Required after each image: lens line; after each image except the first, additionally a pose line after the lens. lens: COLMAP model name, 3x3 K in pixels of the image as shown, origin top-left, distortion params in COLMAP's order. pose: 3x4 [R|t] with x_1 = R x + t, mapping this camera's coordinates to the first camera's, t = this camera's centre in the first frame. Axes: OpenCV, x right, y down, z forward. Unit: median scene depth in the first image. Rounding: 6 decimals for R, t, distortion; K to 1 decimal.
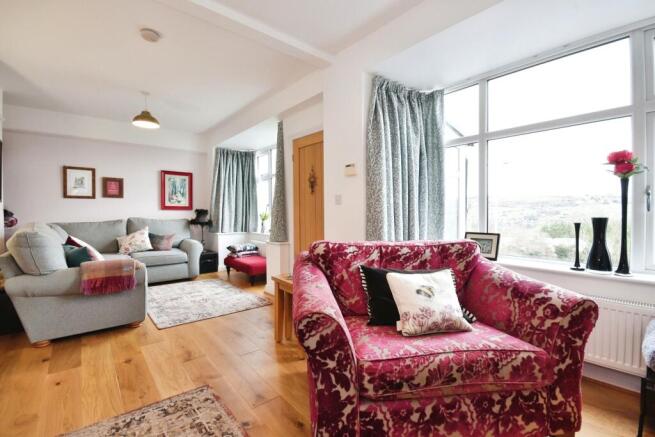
lens RADIAL K [[284.1, 0, 330.1], [0, 284.1, 217.8], [0, 0, 1]] dist [-0.003254, -0.003831]
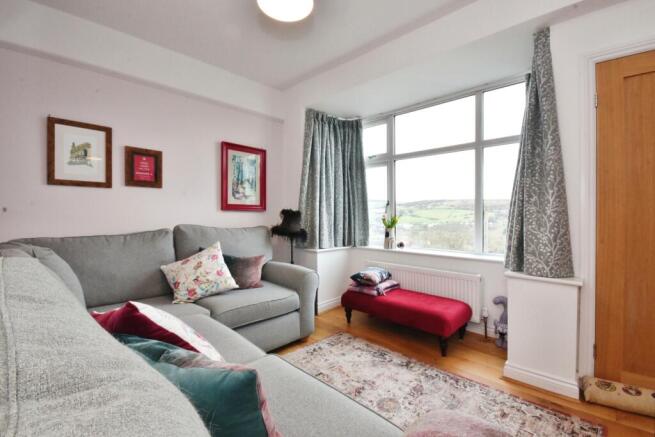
lens RADIAL K [[284.1, 0, 326.0], [0, 284.1, 217.2], [0, 0, 1]] dist [-0.003254, -0.003831]
pose [[0.995582, -0.001315, 0.093886, -0.473167], [0.002456, 0.999925, -0.012038, -0.007759], [-0.093863, 0.012216, 0.995510, 0.440831]]
